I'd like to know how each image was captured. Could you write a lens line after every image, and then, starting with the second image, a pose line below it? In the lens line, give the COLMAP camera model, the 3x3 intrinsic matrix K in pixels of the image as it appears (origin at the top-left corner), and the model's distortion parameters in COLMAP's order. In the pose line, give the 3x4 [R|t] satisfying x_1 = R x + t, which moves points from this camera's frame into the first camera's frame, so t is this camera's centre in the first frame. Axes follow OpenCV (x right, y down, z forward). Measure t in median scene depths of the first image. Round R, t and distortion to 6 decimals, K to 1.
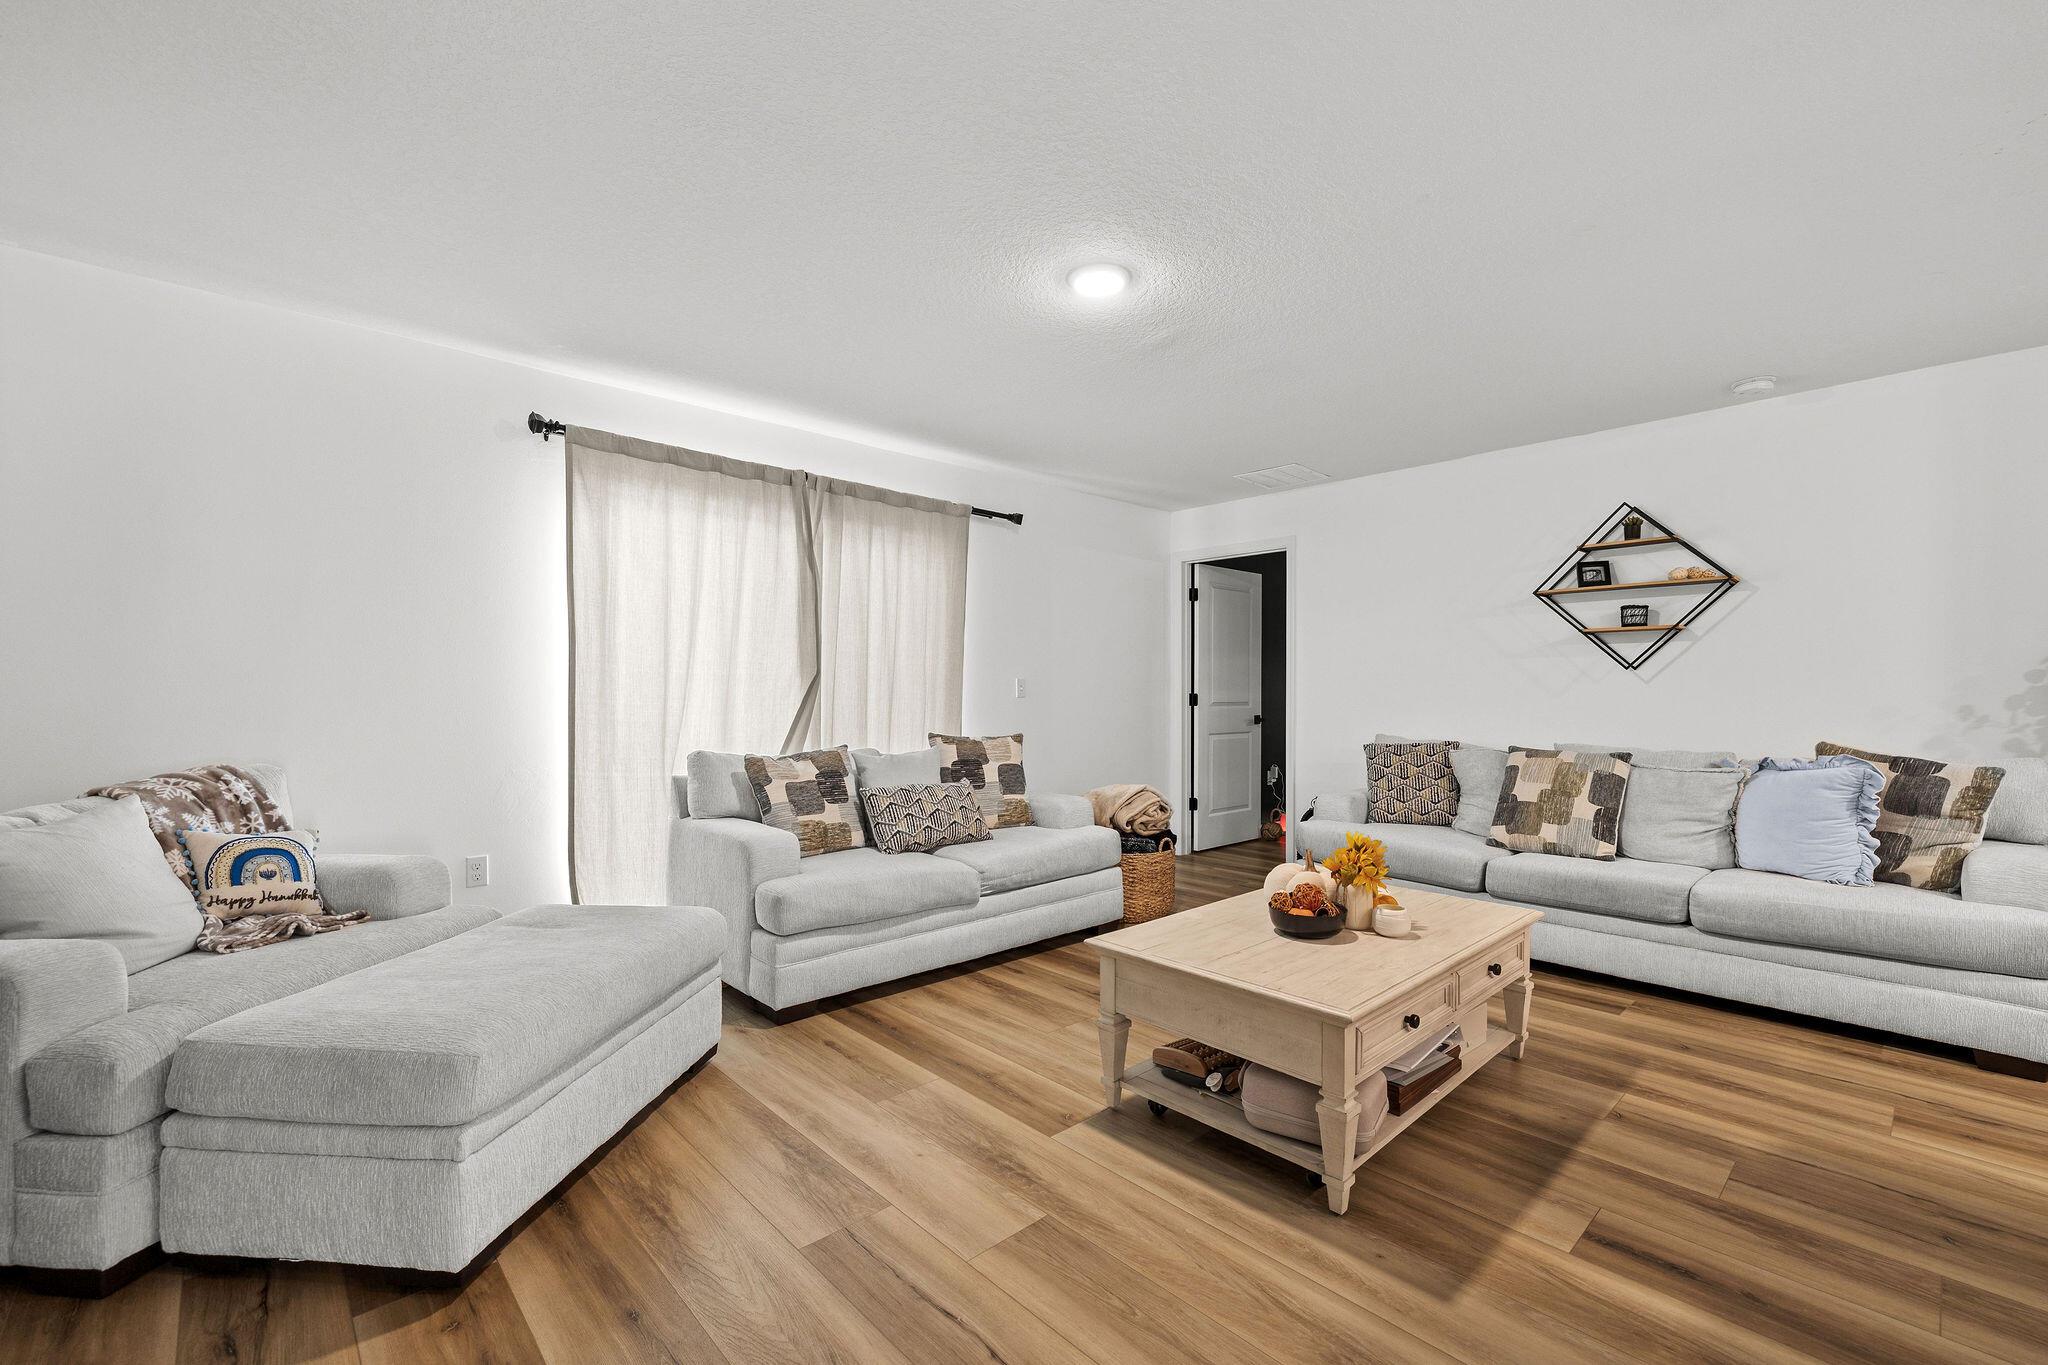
lens RADIAL K [[861.4, 0, 1025.4], [0, 861.4, 691.1], [0, 0, 1]] dist [0.001674, -0.000026]
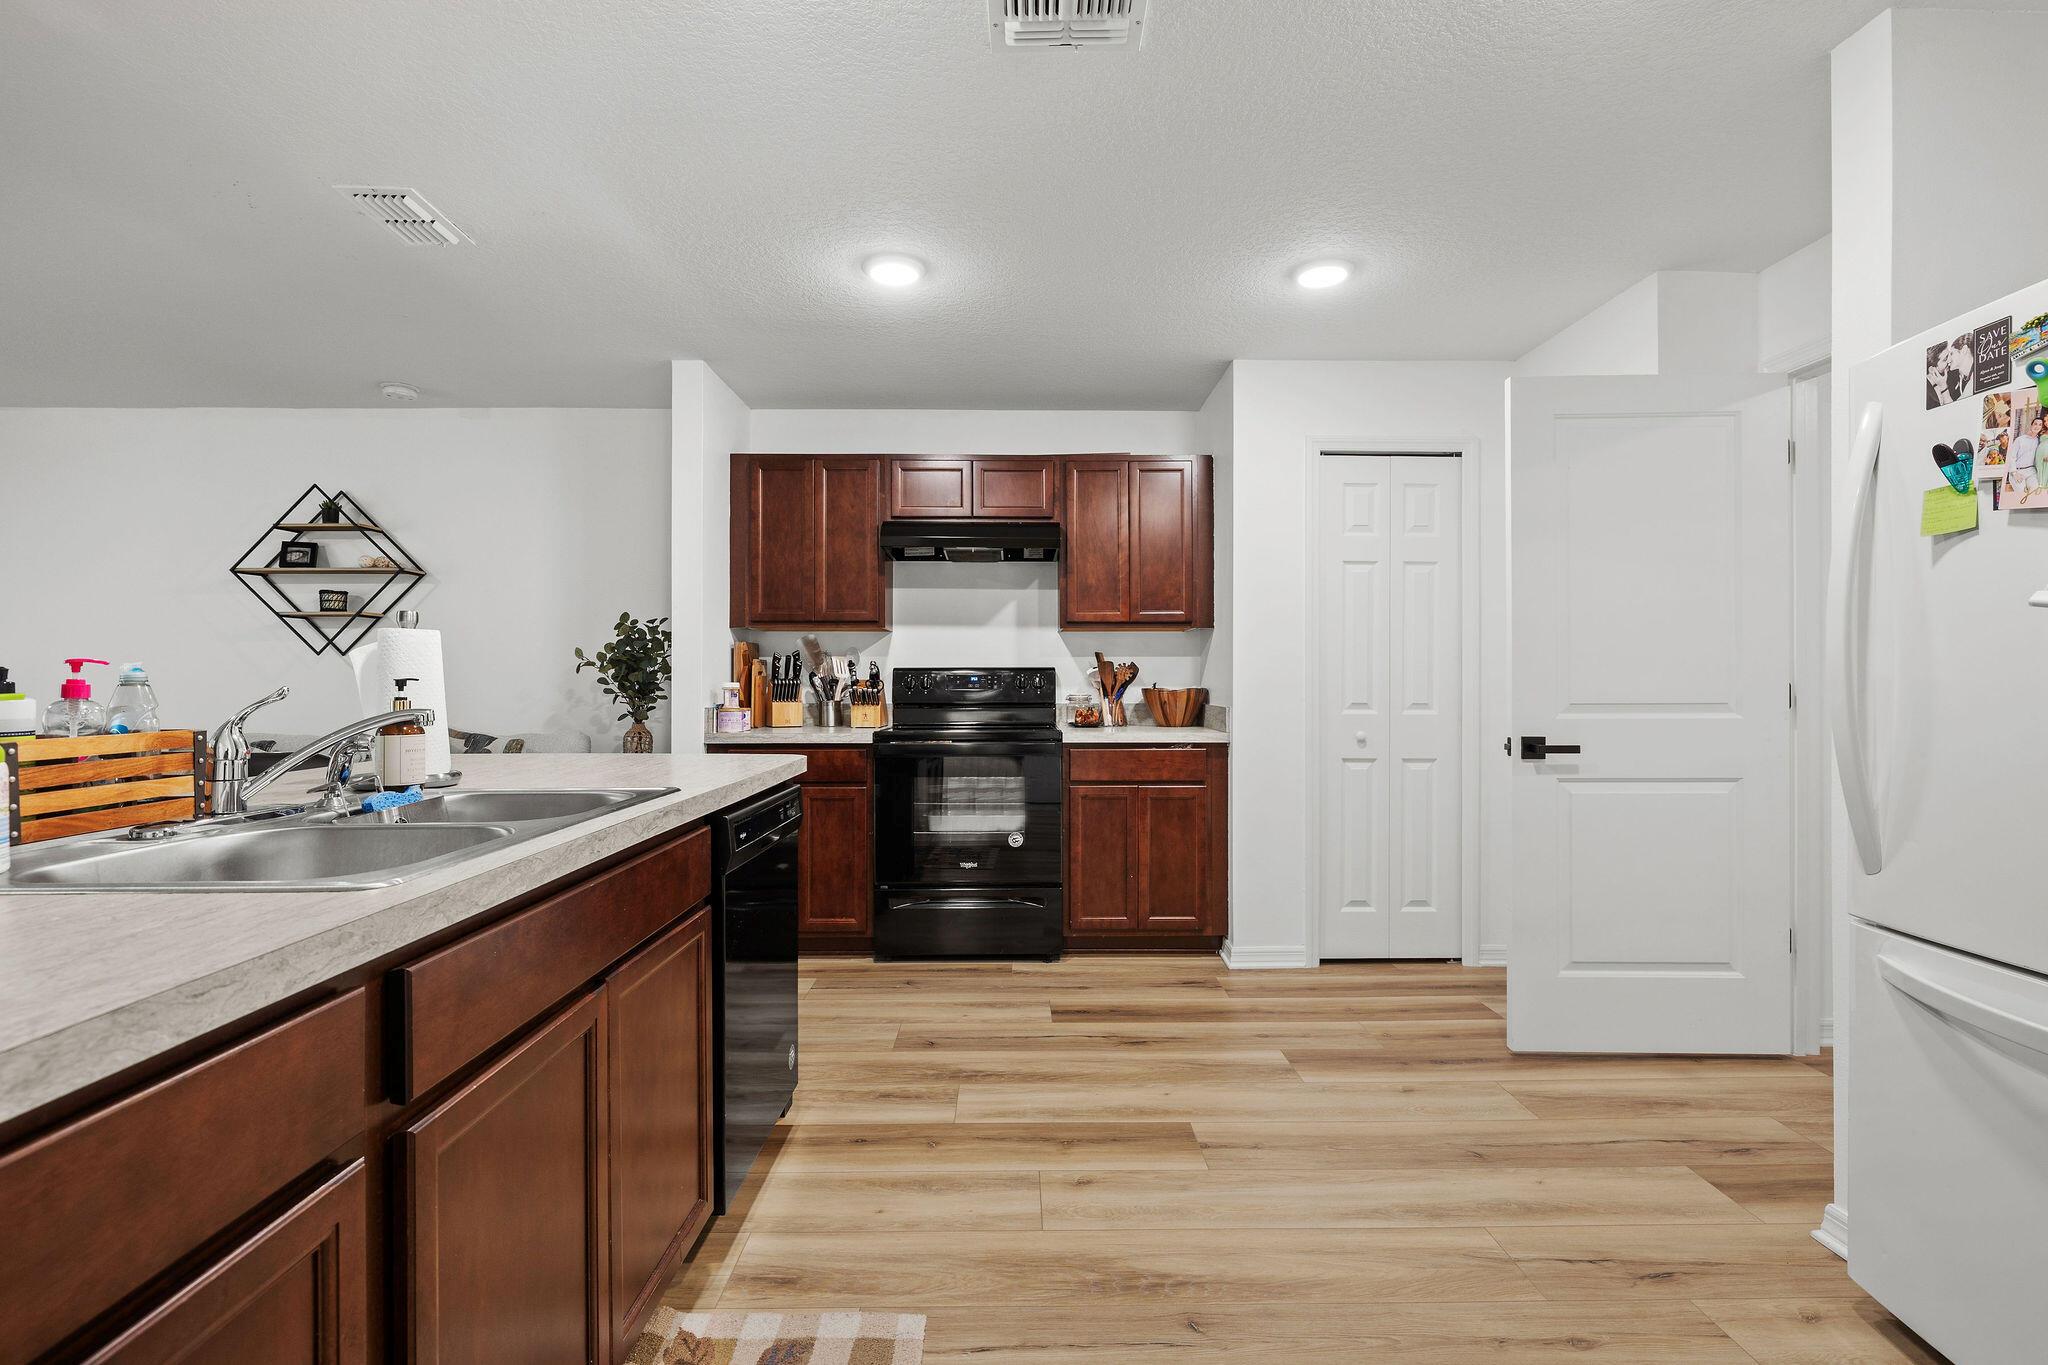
lens RADIAL K [[913.9, 0, 1029.6], [0, 913.9, 678.3], [0, 0, 1]] dist [-0.004743, 0.000899]
pose [[0.666647, -0.000413, 0.745373, 0.629027], [0.000532, 1.000000, 0.000078, 0.002248], [-0.745373, 0.000344, 0.666647, -0.394794]]
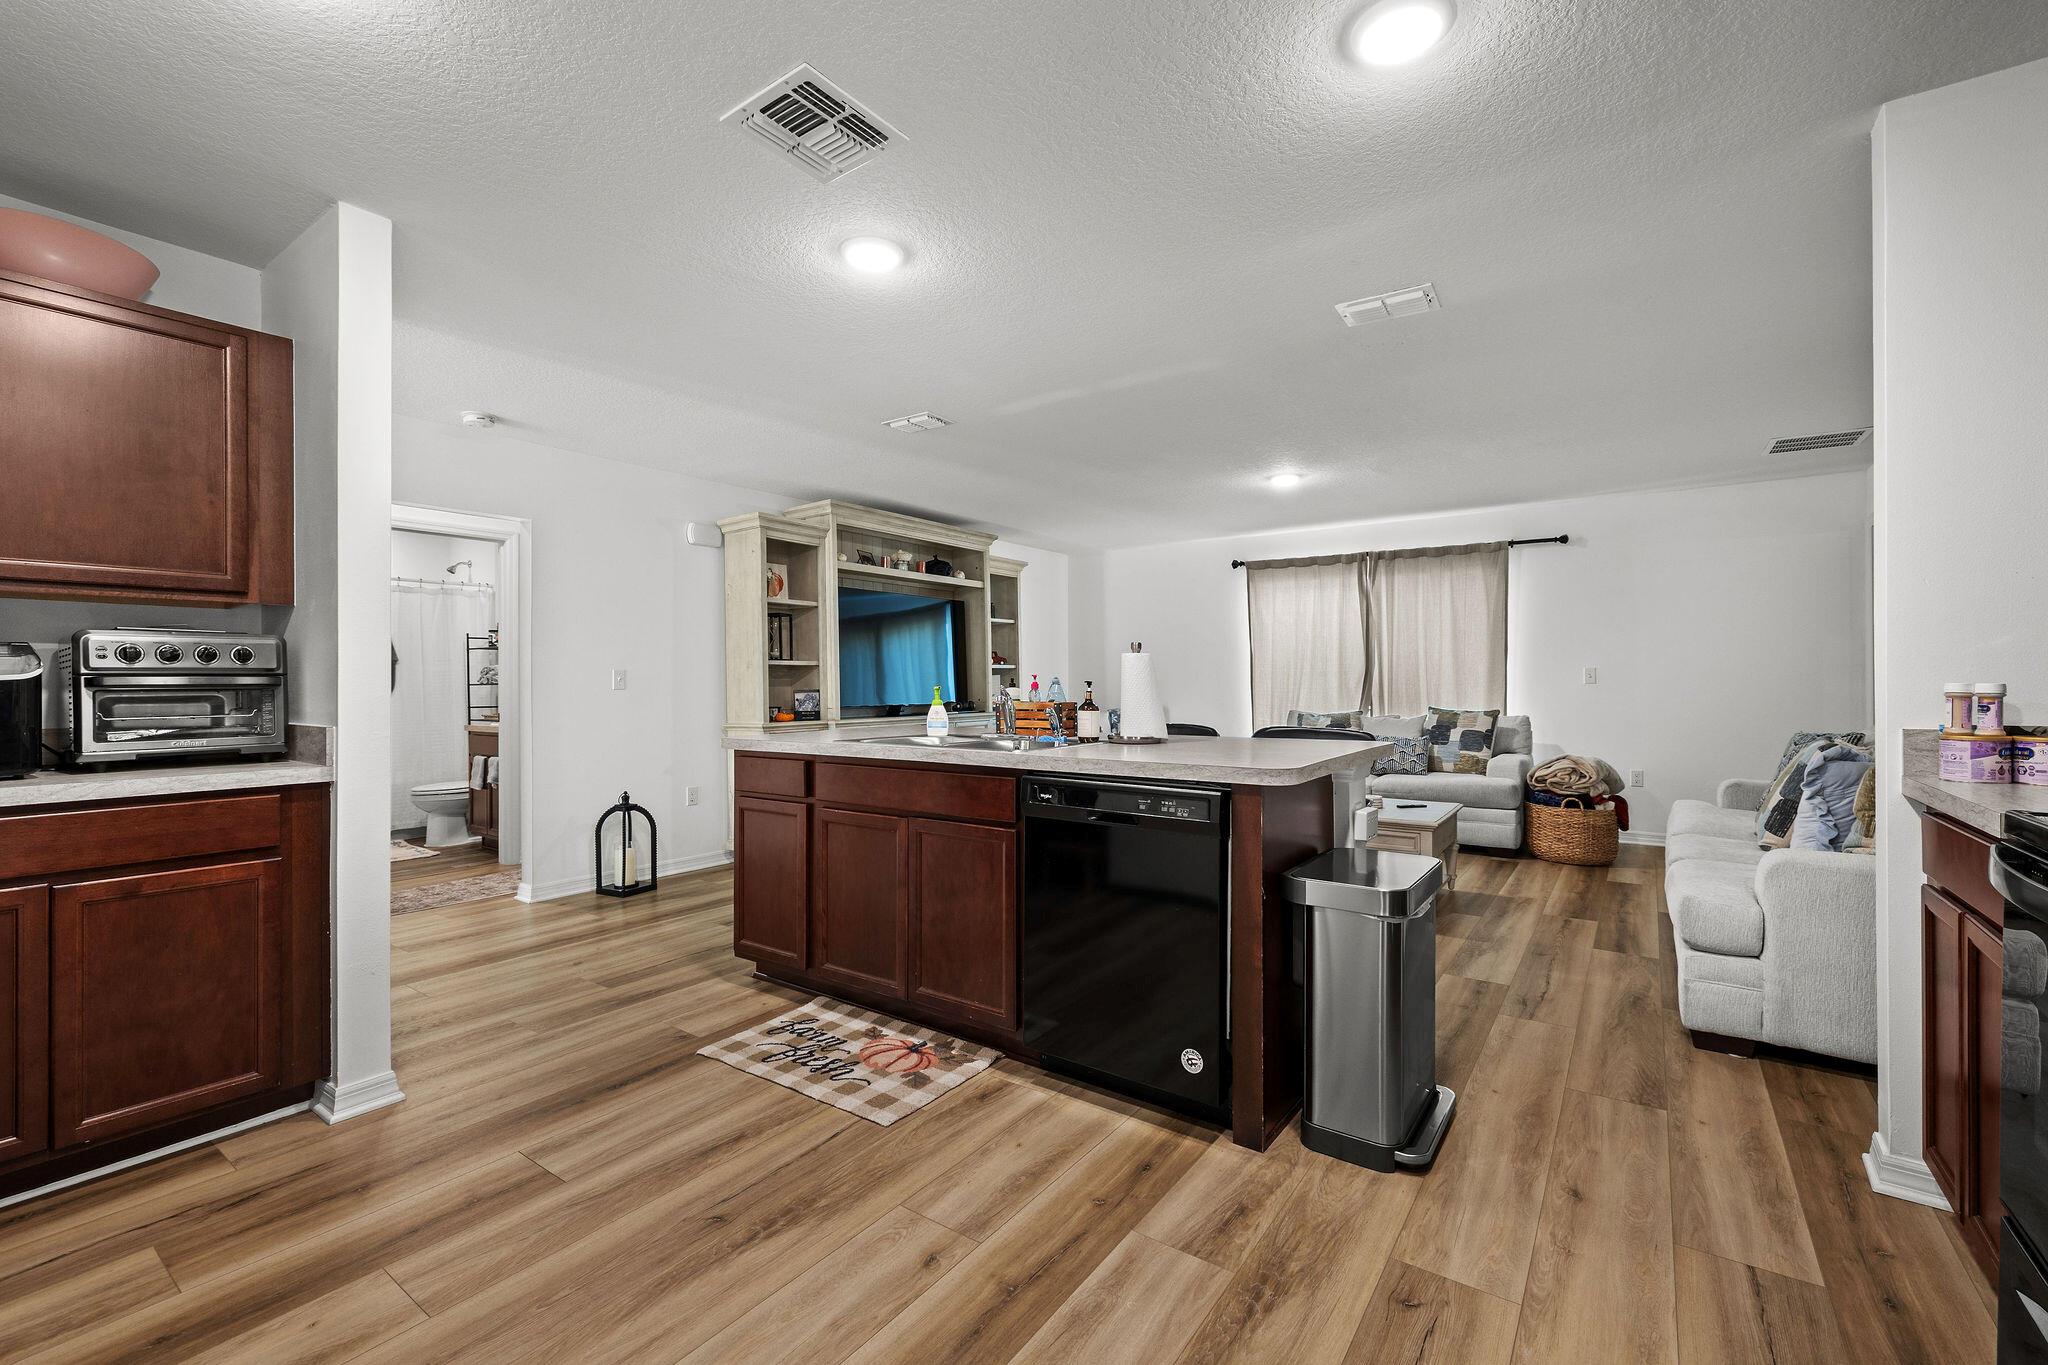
lens RADIAL K [[861.4, 0, 1026.1], [0, 861.4, 679.0], [0, 0, 1]] dist [0.001674, -0.000026]
pose [[0.199459, -0.005668, -0.979890, 1.761204], [0.005822, 0.999972, -0.004599, 0.003502], [0.979889, -0.004788, 0.199486, -0.007404]]
